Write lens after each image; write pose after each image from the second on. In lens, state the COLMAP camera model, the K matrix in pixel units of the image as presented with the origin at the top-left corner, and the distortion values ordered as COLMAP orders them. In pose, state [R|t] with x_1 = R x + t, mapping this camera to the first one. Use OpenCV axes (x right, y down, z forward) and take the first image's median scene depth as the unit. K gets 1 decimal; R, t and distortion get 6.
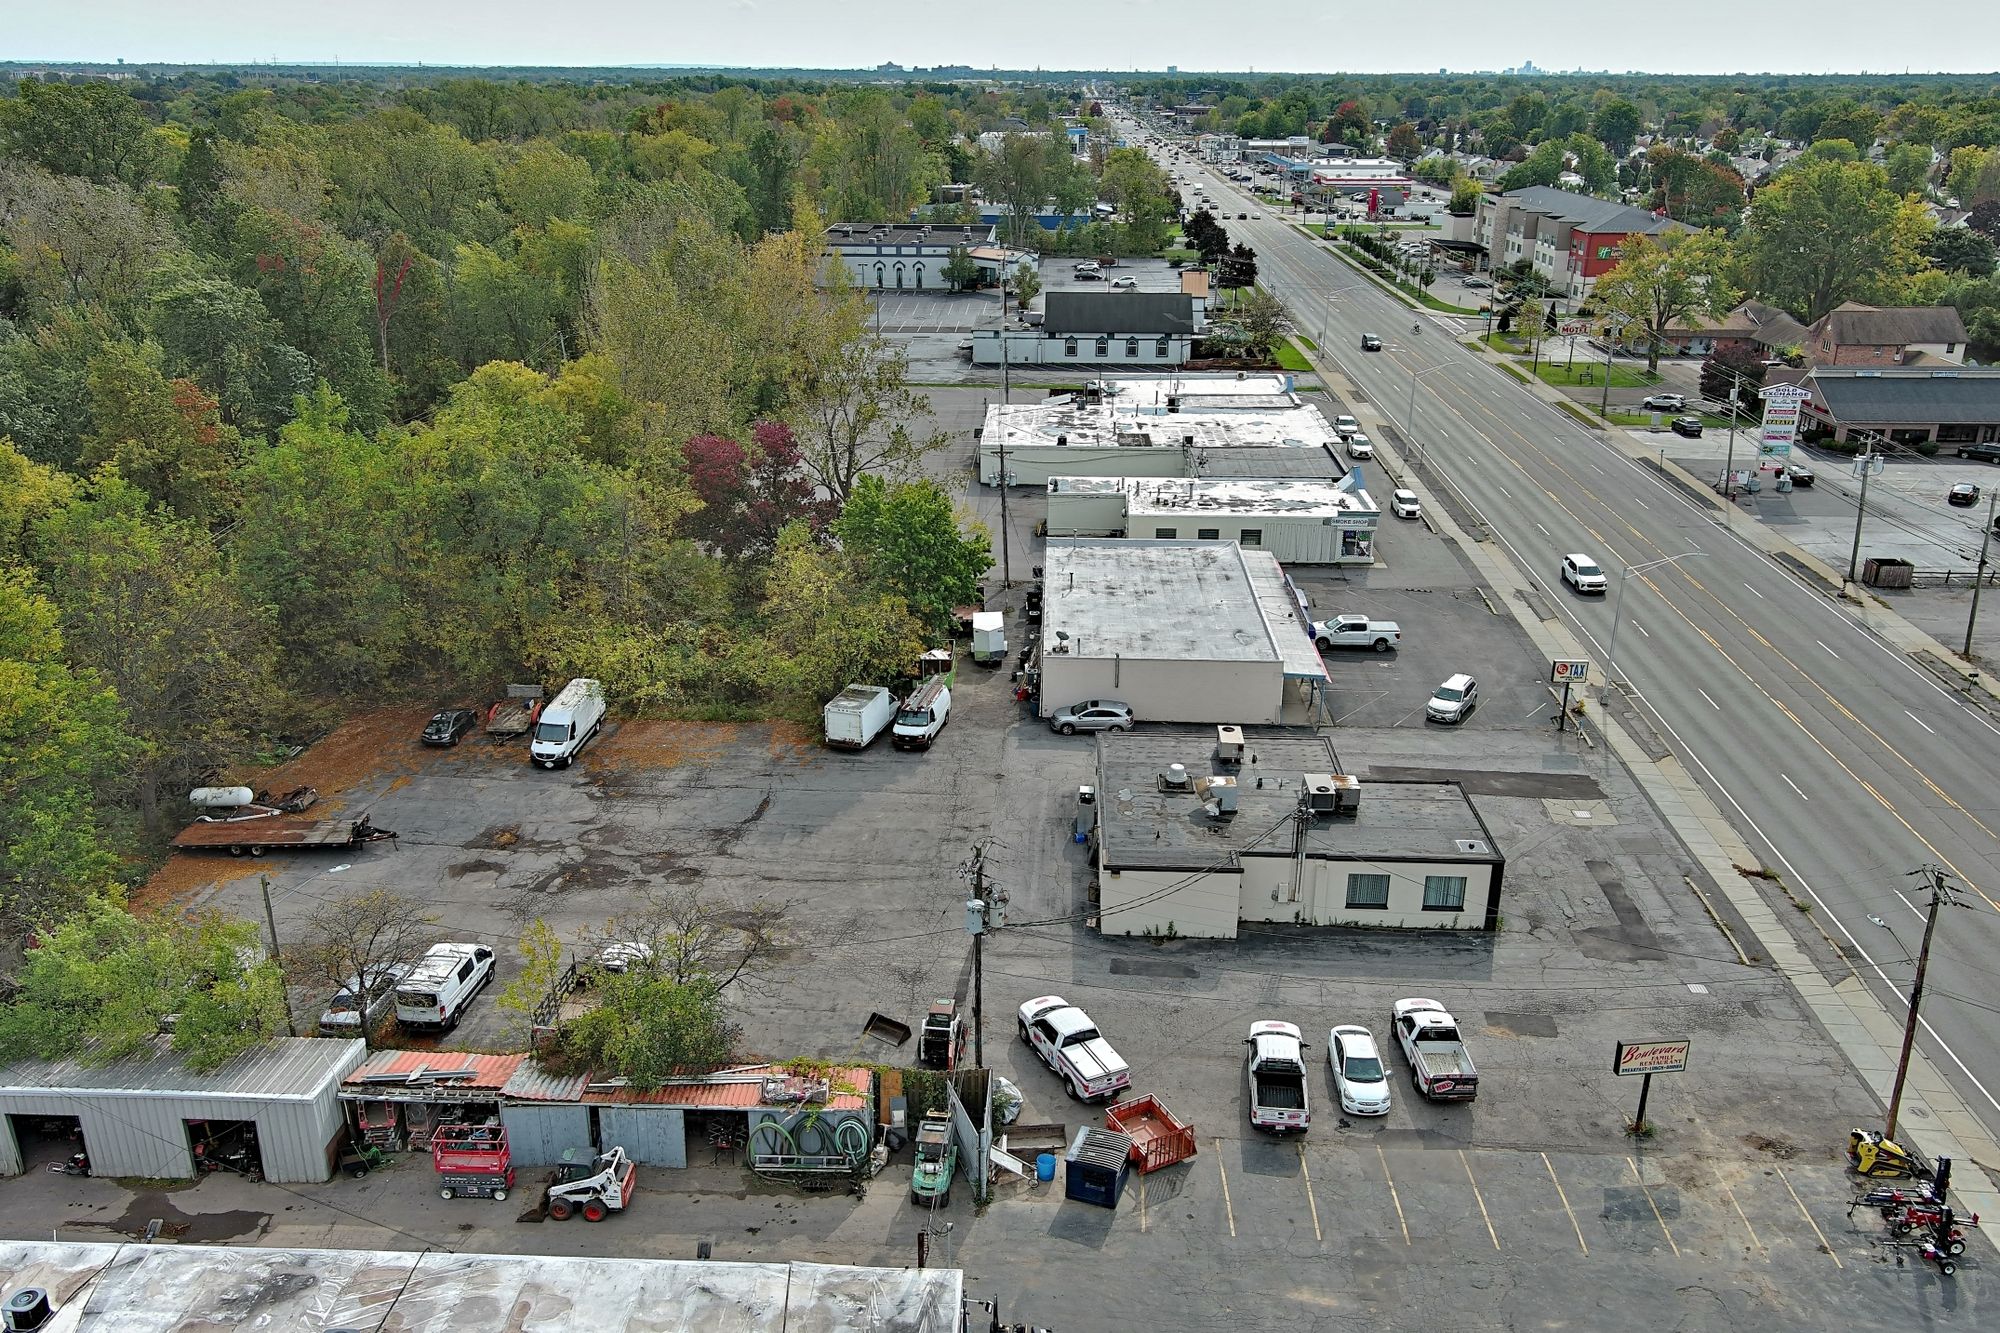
lens RADIAL K [[1560.0, 0, 995.6], [0, 1560.0, 653.2], [0, 0, 1]] dist [0.033150, -0.042459]
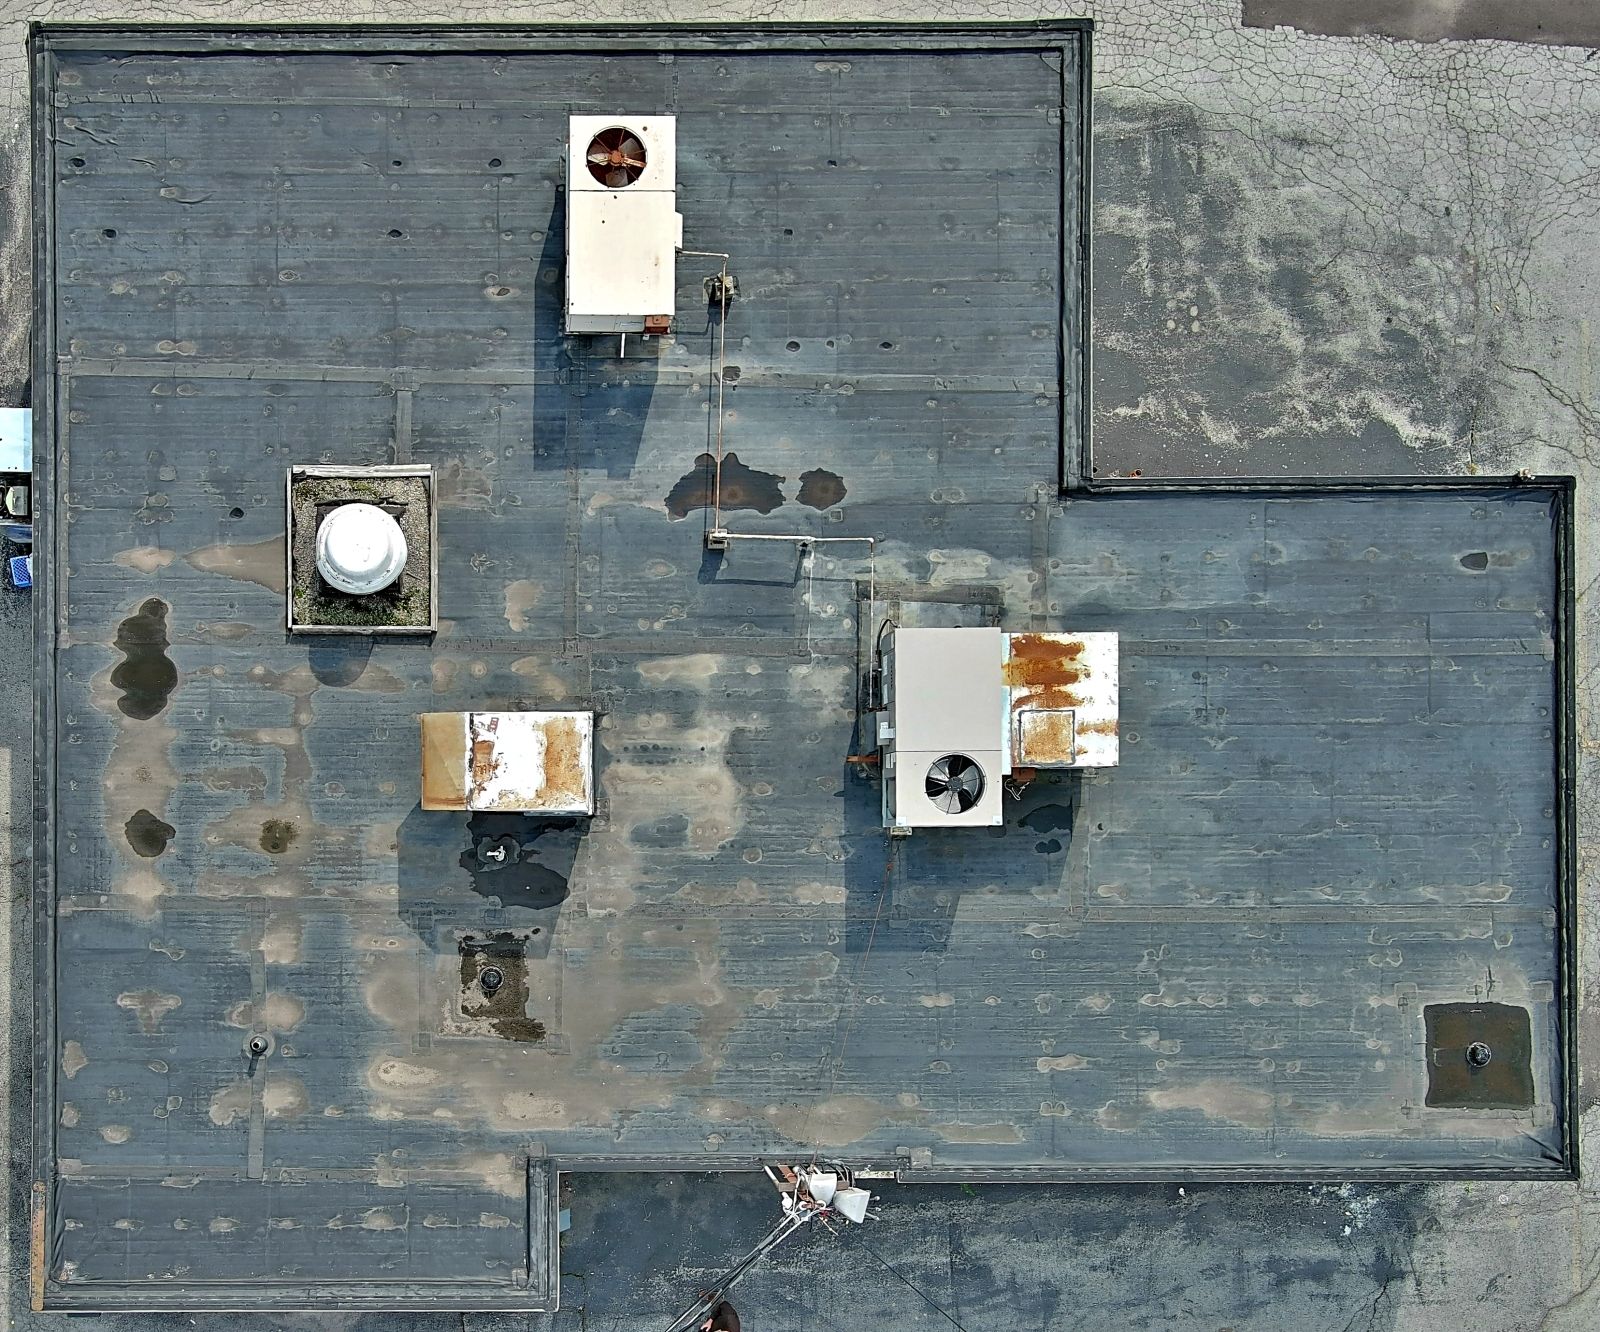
lens RADIAL K [[2097.0, 0, 513.4], [0, 2097.0, 848.4], [0, 0, 1]] dist [0.012679, 0.000000]
pose [[0.999130, -0.040811, -0.008623, 0.140710], [0.022348, 0.349171, 0.936792, -0.198500], [-0.035221, -0.936170, 0.349779, 0.855254]]
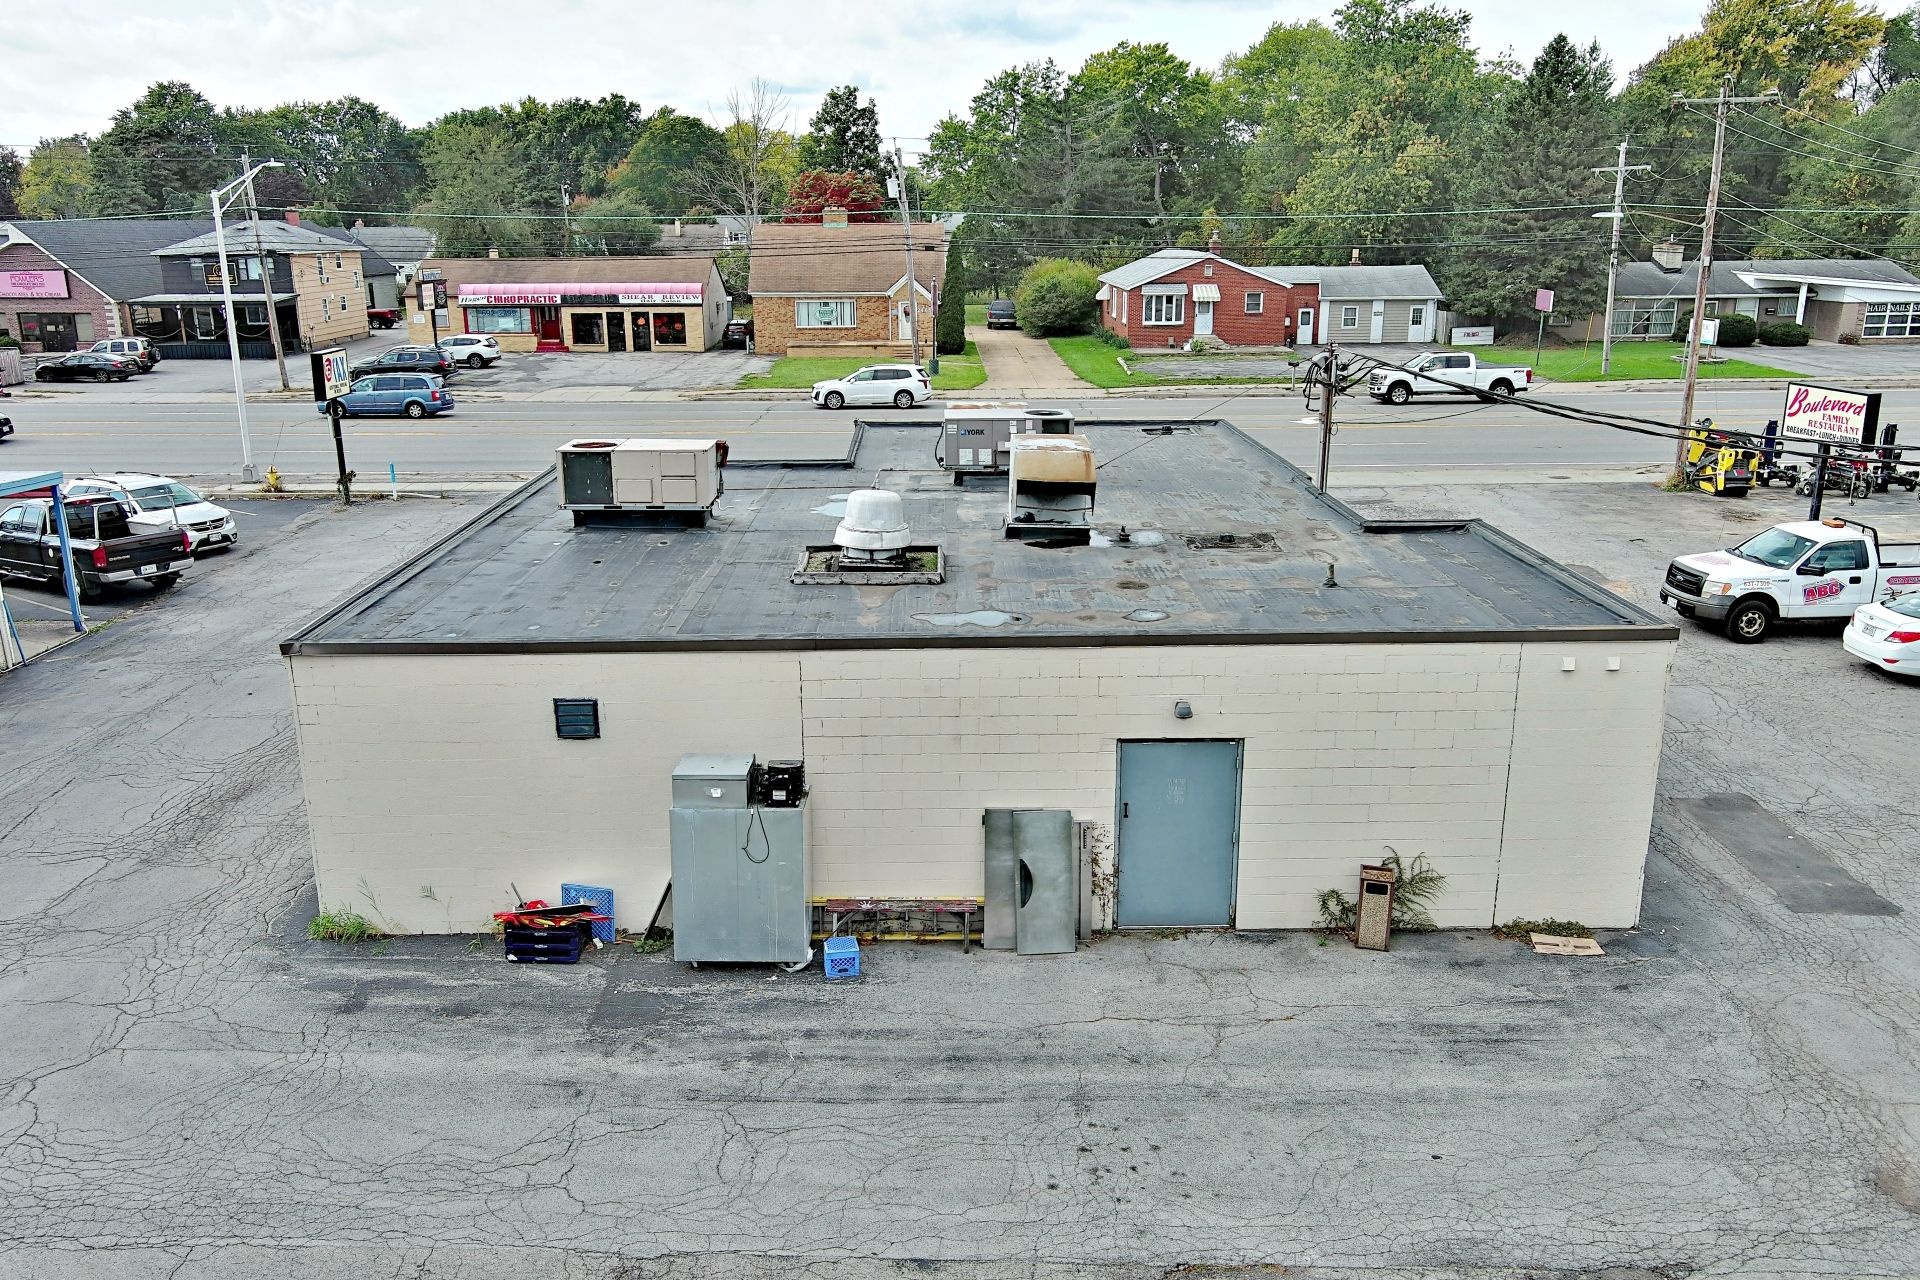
lens RADIAL K [[1497.6, 0, 953.4], [0, 1497.6, 632.4], [0, 0, 1]] dist [0.033150, -0.042459]
pose [[-0.054240, -0.269851, 0.961373, -0.135698], [0.351653, 0.895948, 0.271326, 0.029552], [-0.934558, 0.352786, 0.046298, 0.989033]]
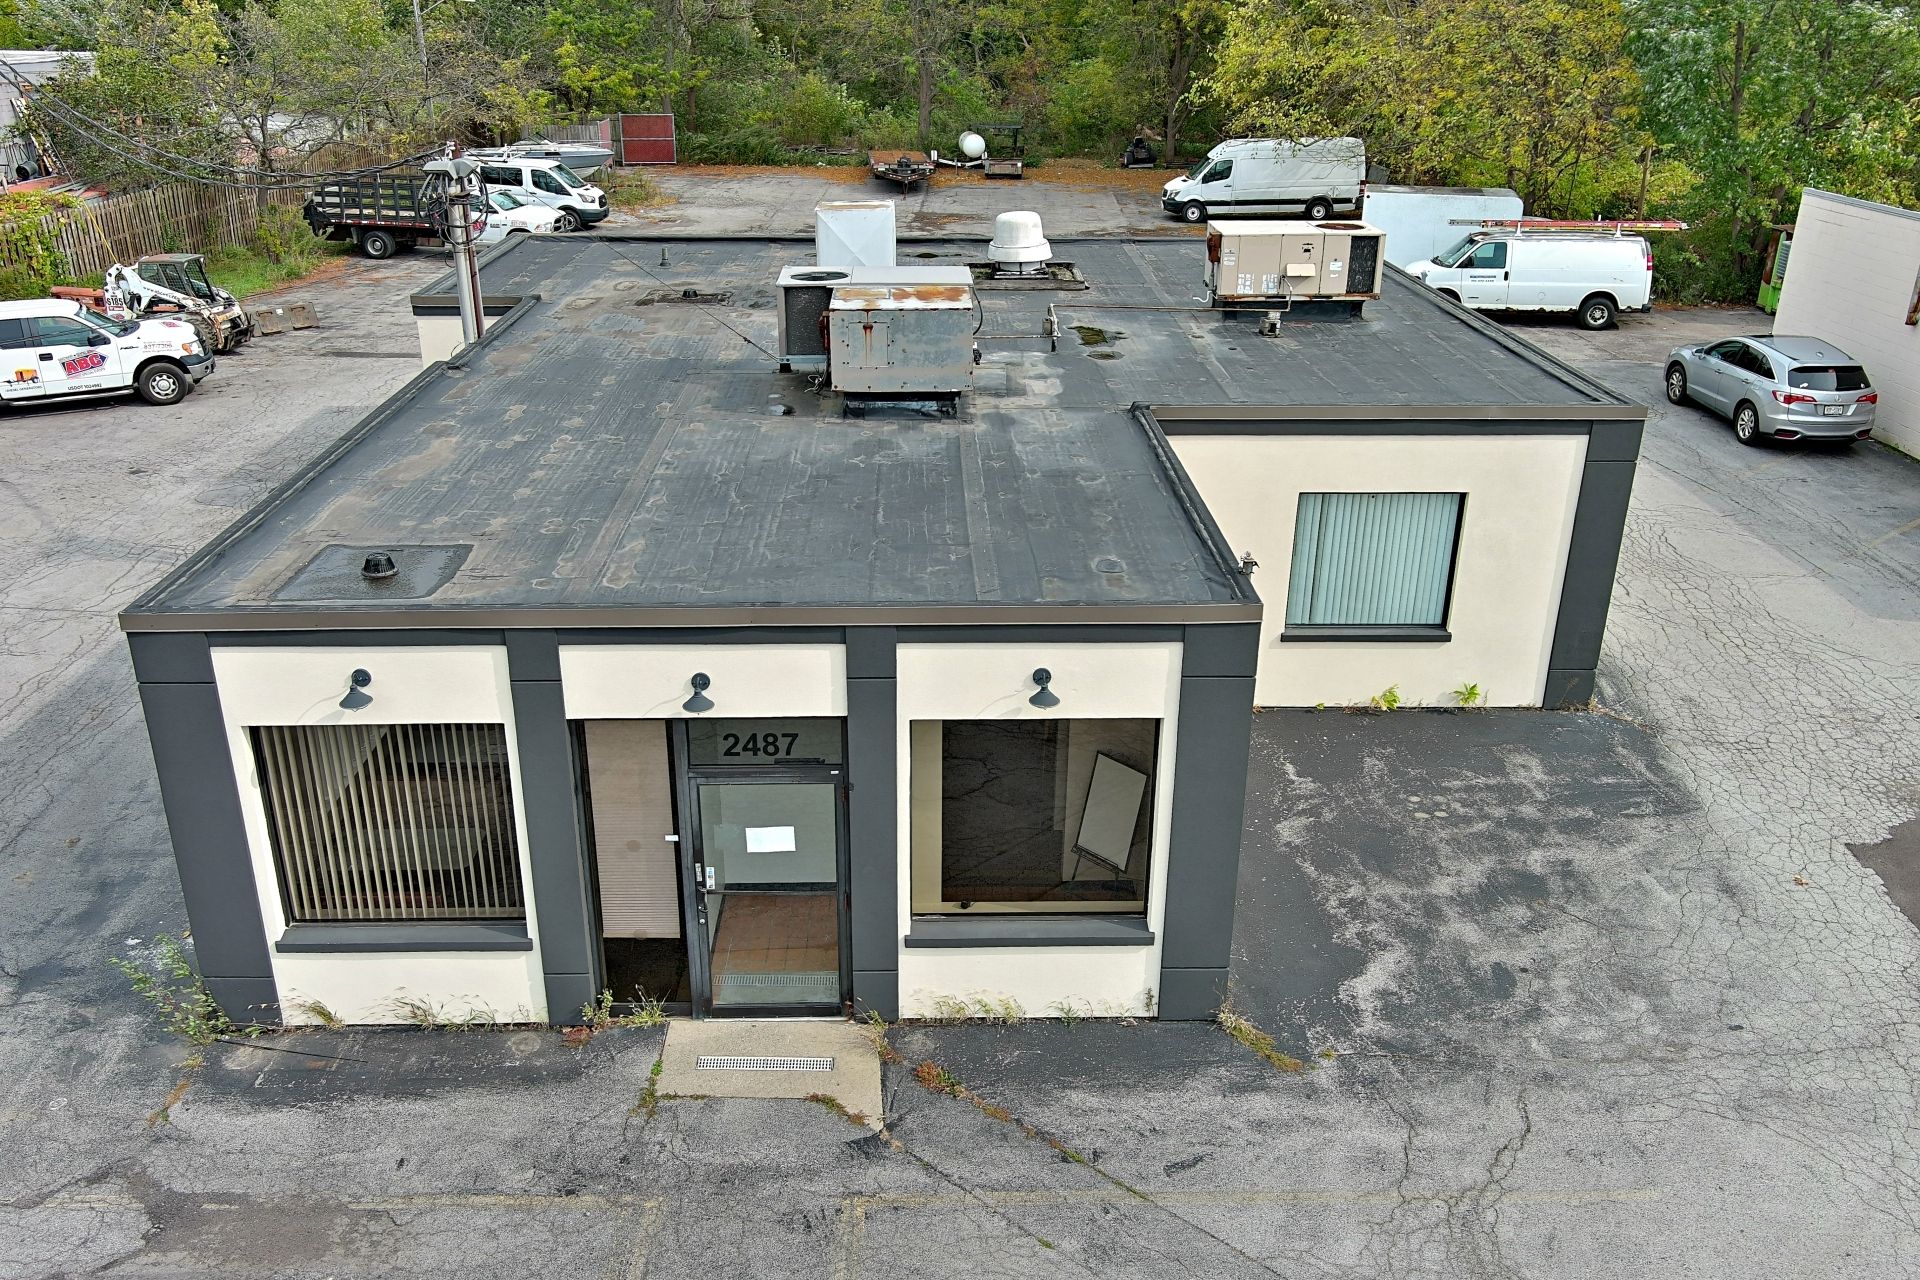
lens RADIAL K [[1497.6, 0, 946.5], [0, 1497.6, 654.6], [0, 0, 1]] dist [0.033150, -0.042459]
pose [[0.060723, 0.398972, -0.914950, 0.430531], [-0.353030, 0.865980, 0.354188, 0.047538], [0.933640, 0.301497, 0.193434, 0.959457]]
